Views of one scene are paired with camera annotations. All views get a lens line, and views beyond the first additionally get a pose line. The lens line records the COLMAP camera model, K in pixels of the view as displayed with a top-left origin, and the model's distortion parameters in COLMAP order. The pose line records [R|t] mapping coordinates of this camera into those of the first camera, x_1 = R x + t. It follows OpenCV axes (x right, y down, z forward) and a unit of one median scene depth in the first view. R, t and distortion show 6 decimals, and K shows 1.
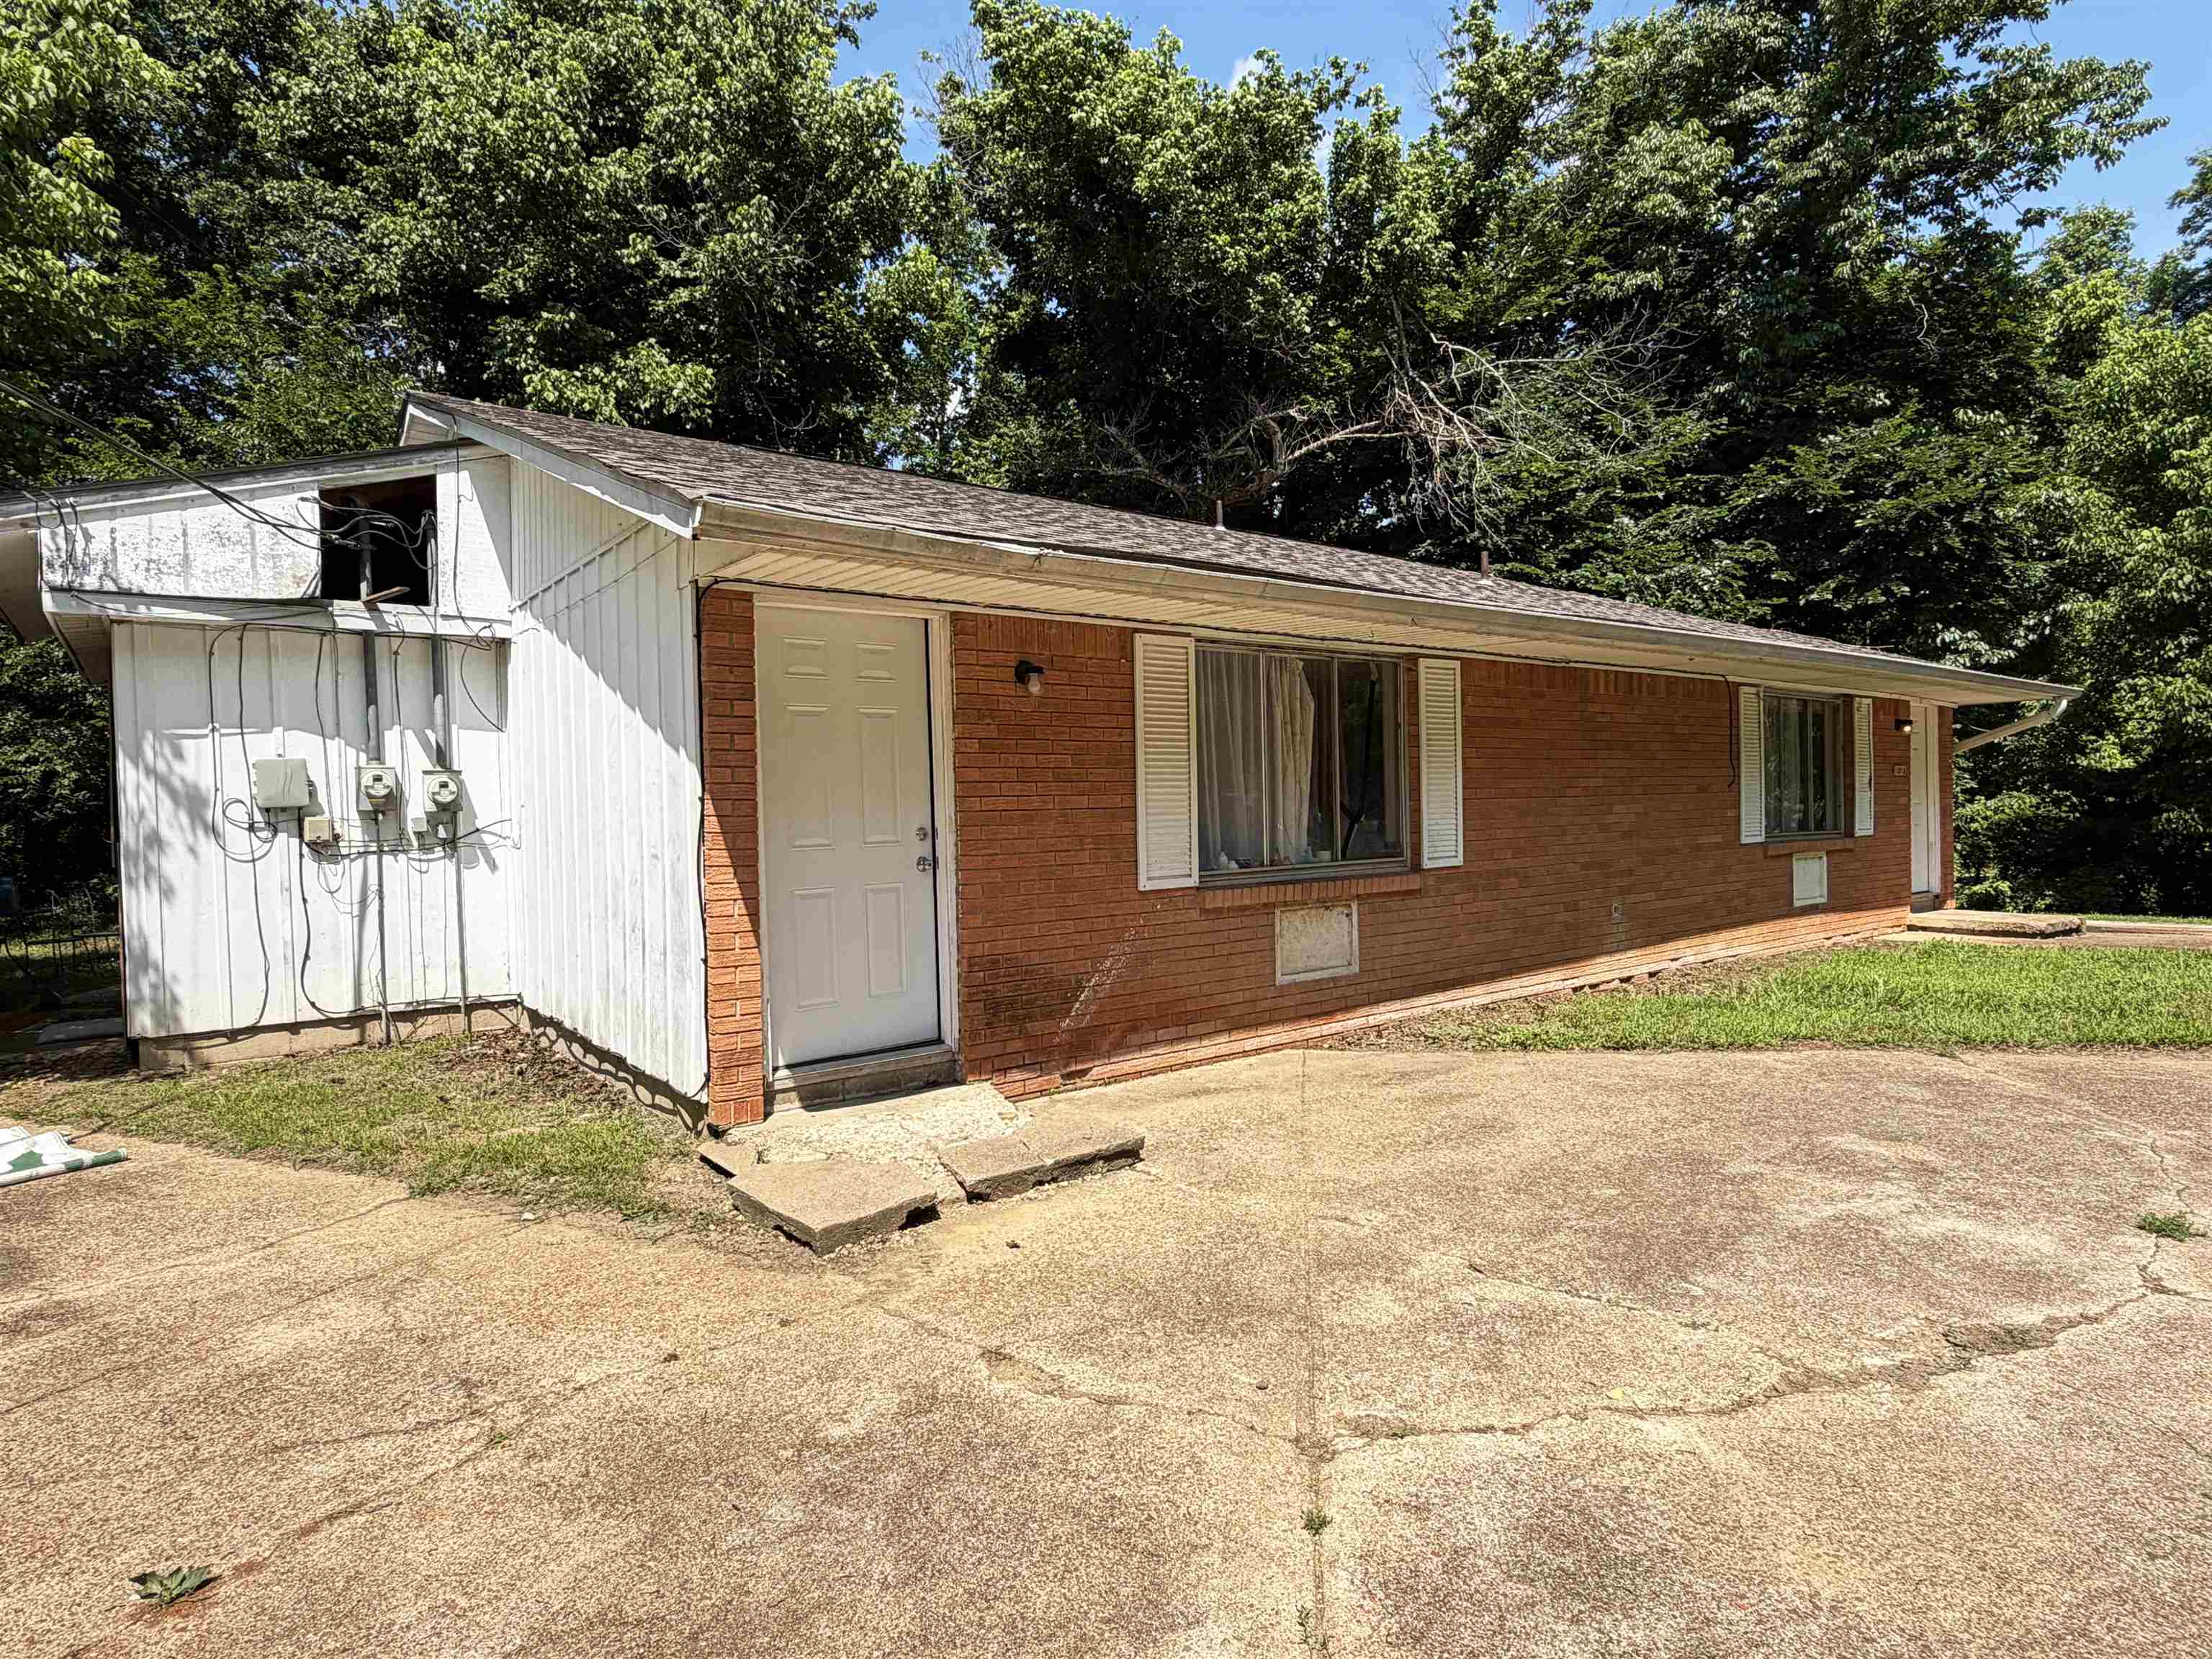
lens RADIAL K [[1216.6, 0, 1117.7], [0, 1216.6, 833.4], [0, 0, 1]] dist [0.019793, -0.000089]
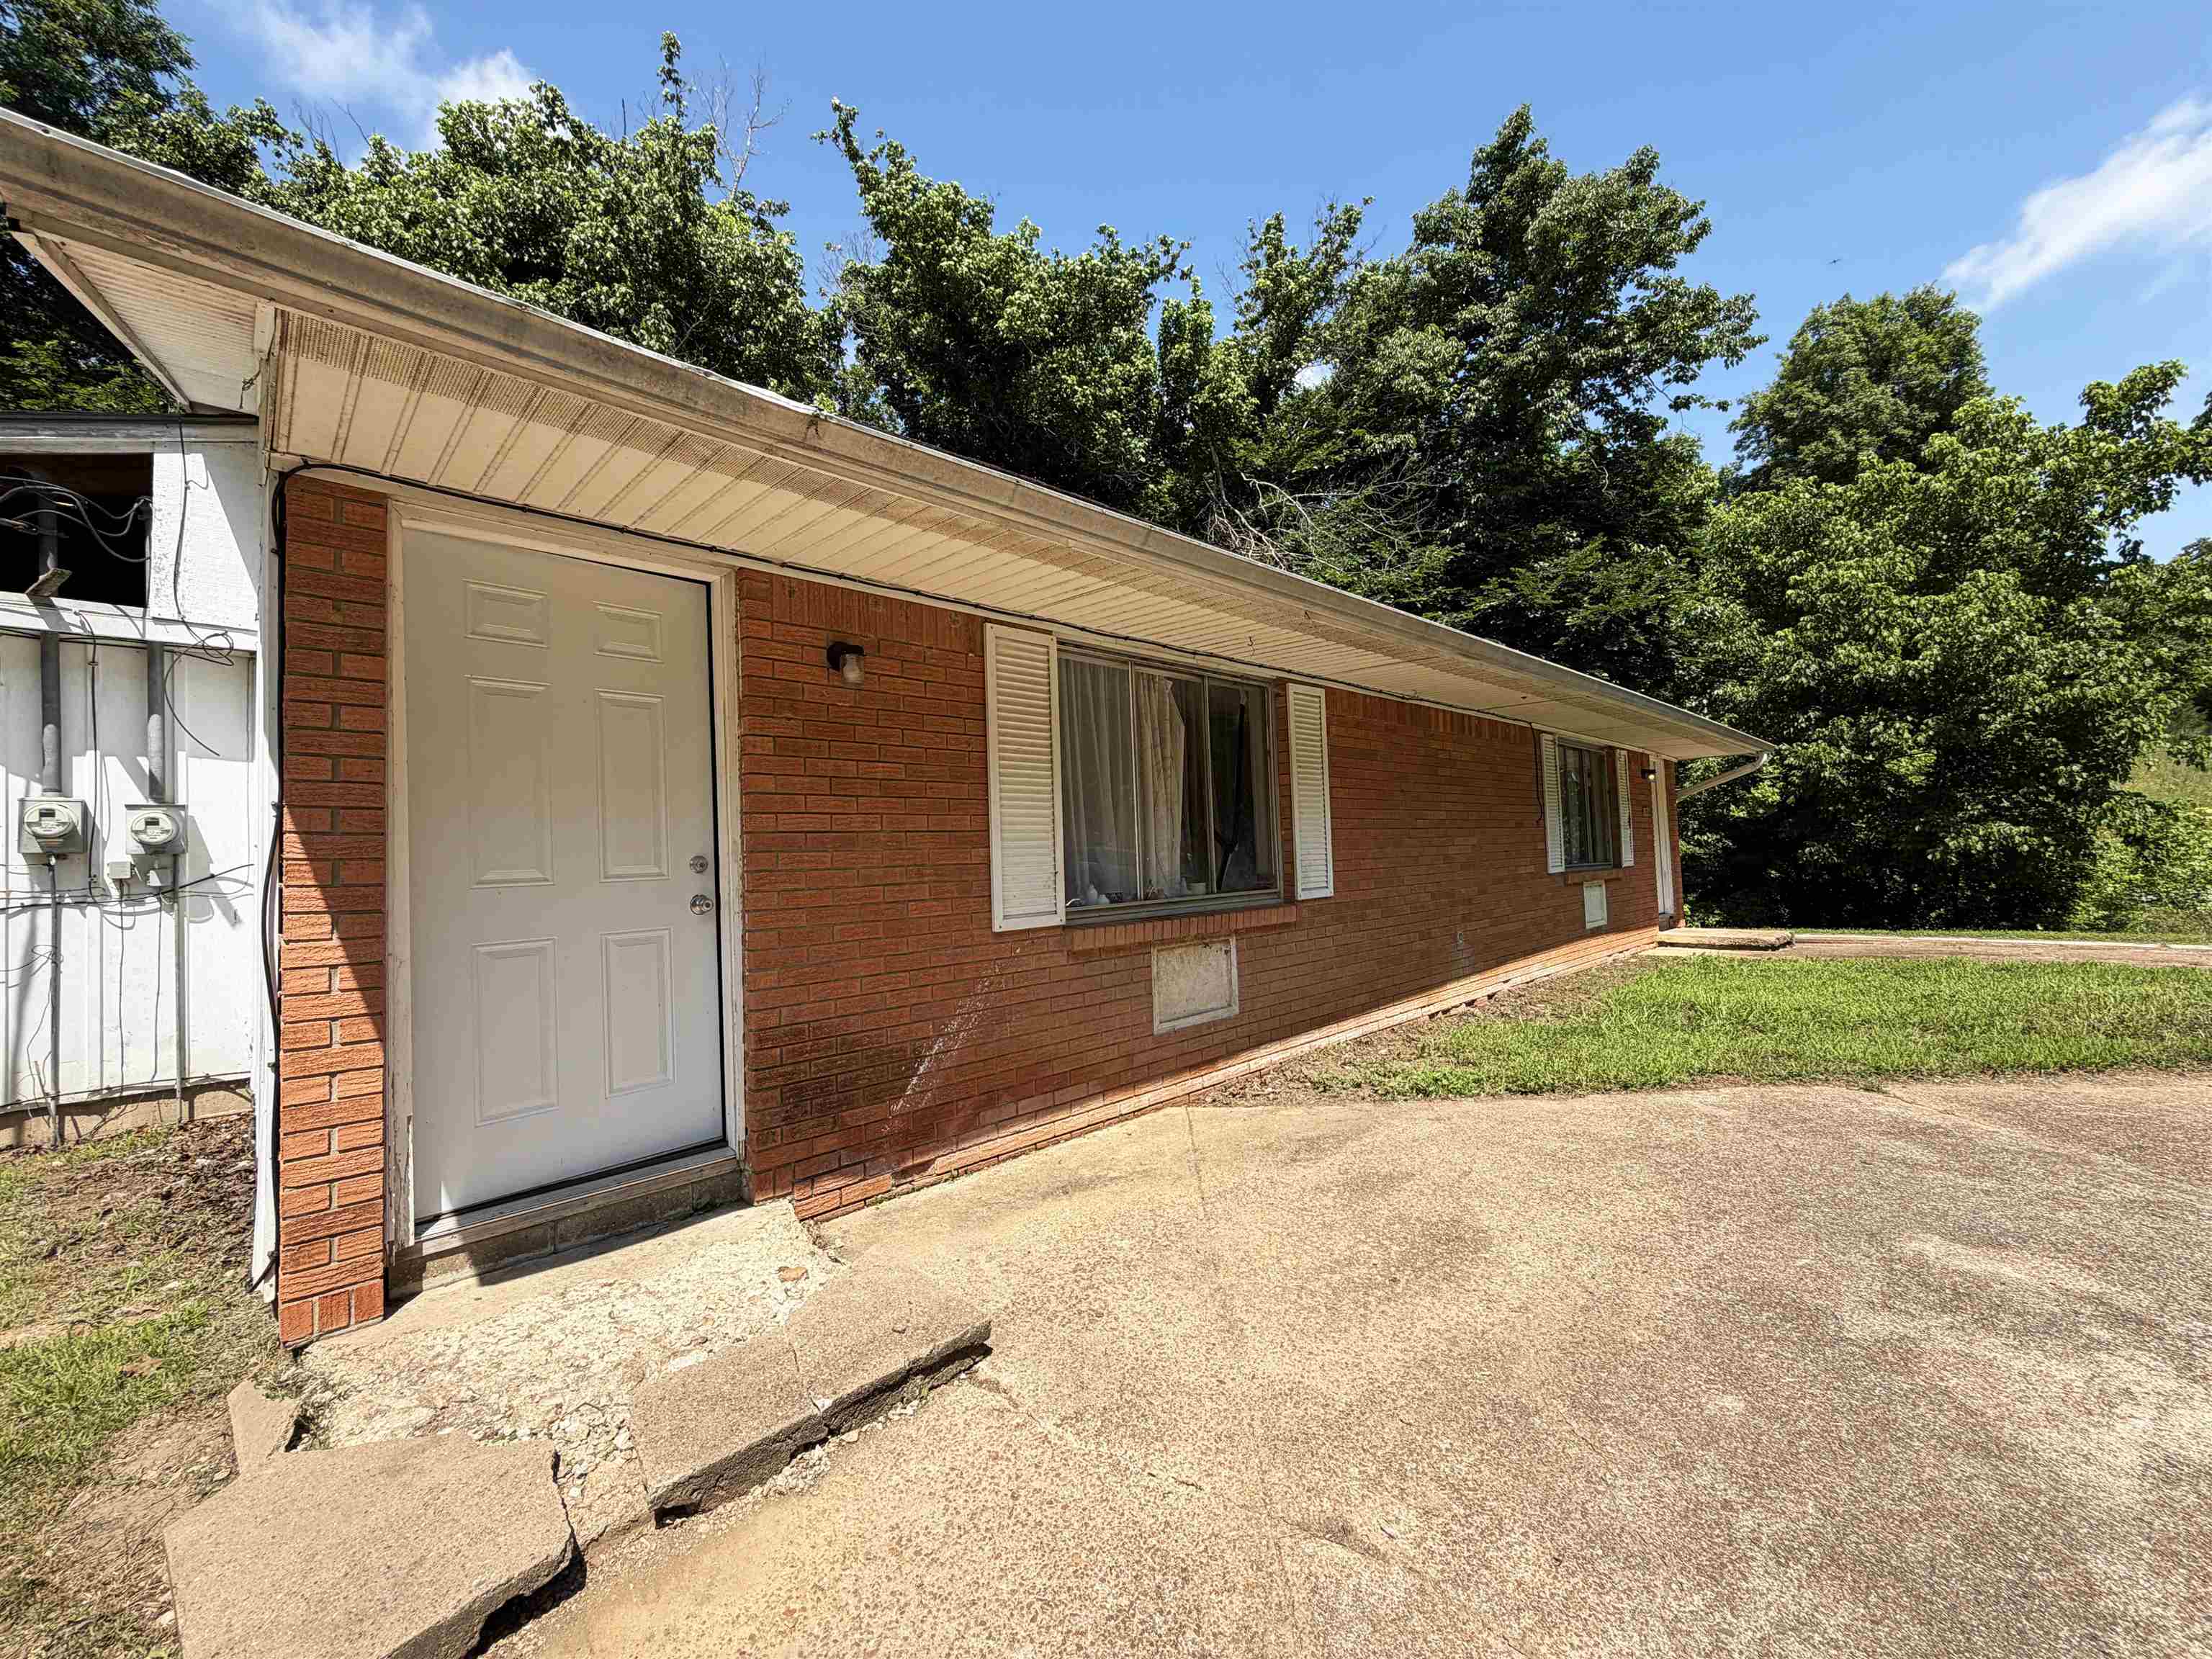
lens RADIAL K [[897.9, 0, 1106.1], [0, 897.9, 831.3], [0, 0, 1]] dist [0.004503, 0.000030]
pose [[0.992960, -0.010340, 0.117994, 0.017444], [0.016919, 0.998349, -0.054893, 0.010634], [-0.117232, 0.056503, 0.991496, 0.303037]]
